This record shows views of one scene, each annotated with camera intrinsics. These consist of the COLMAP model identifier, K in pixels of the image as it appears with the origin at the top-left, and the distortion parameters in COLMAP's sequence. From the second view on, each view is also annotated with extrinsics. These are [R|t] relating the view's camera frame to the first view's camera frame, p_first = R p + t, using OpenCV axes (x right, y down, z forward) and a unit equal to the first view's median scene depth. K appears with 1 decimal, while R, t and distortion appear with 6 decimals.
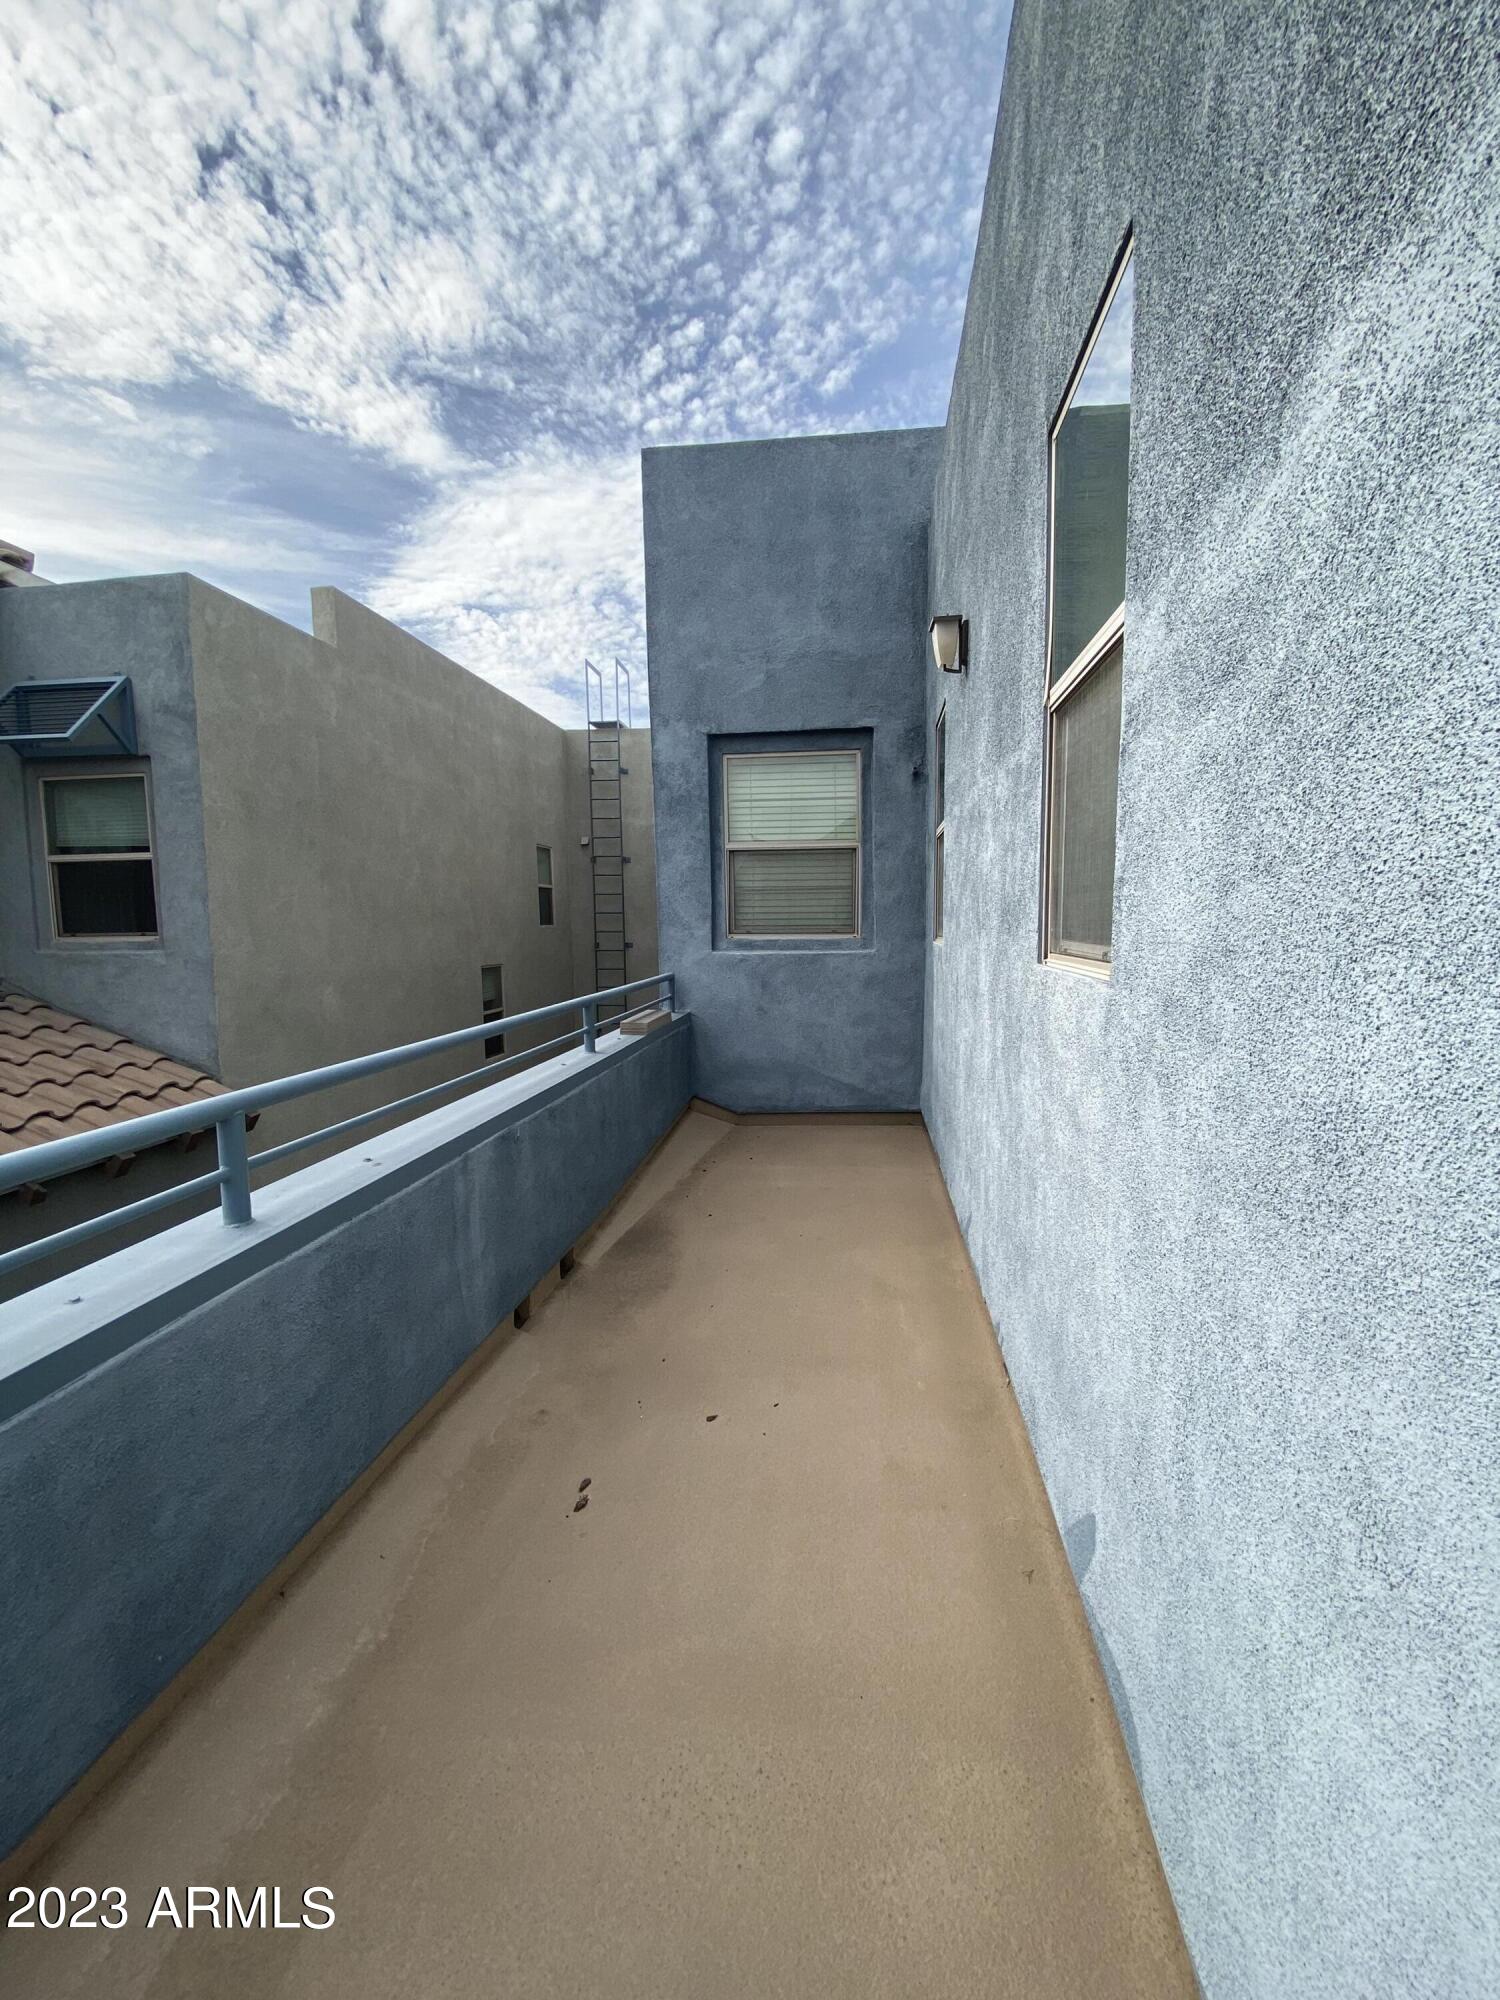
lens RADIAL K [[801.8, 0, 752.3], [0, 801.8, 1001.1], [0, 0, 1]] dist [-0.006716, -0.002375]
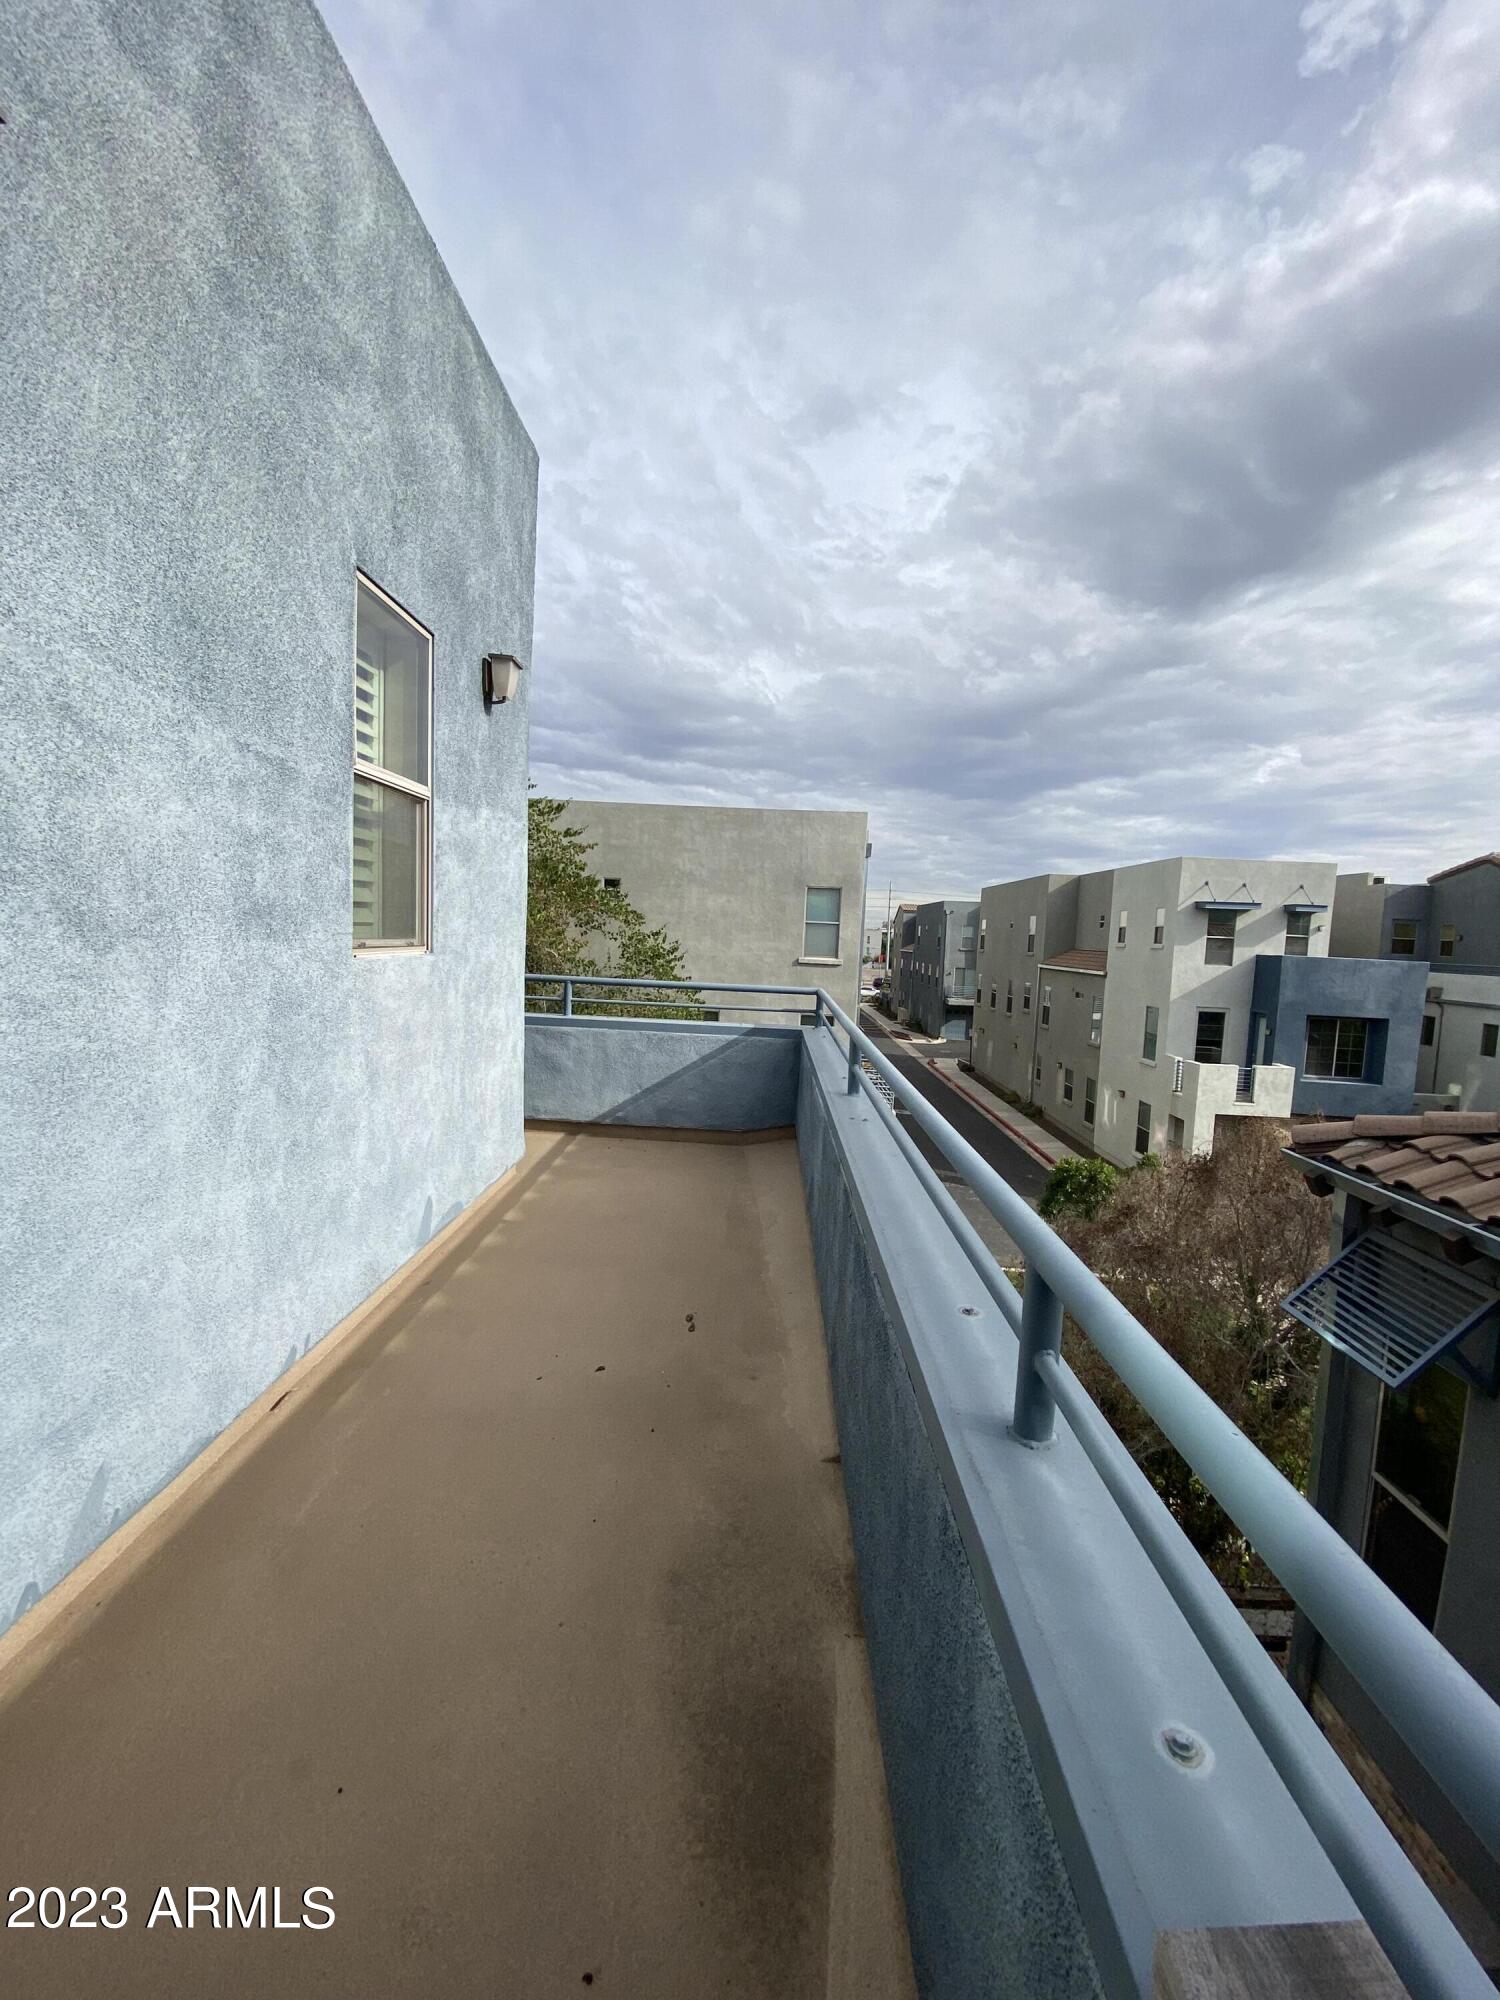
lens RADIAL K [[802.9, 0, 754.4], [0, 802.9, 998.5], [0, 0, 1]] dist [0.001869, -0.000004]
pose [[-0.992923, -0.023790, -0.116351, -0.130562], [-0.044832, 0.982325, 0.181734, -0.229791], [0.109971, 0.185665, -0.976440, 2.170889]]
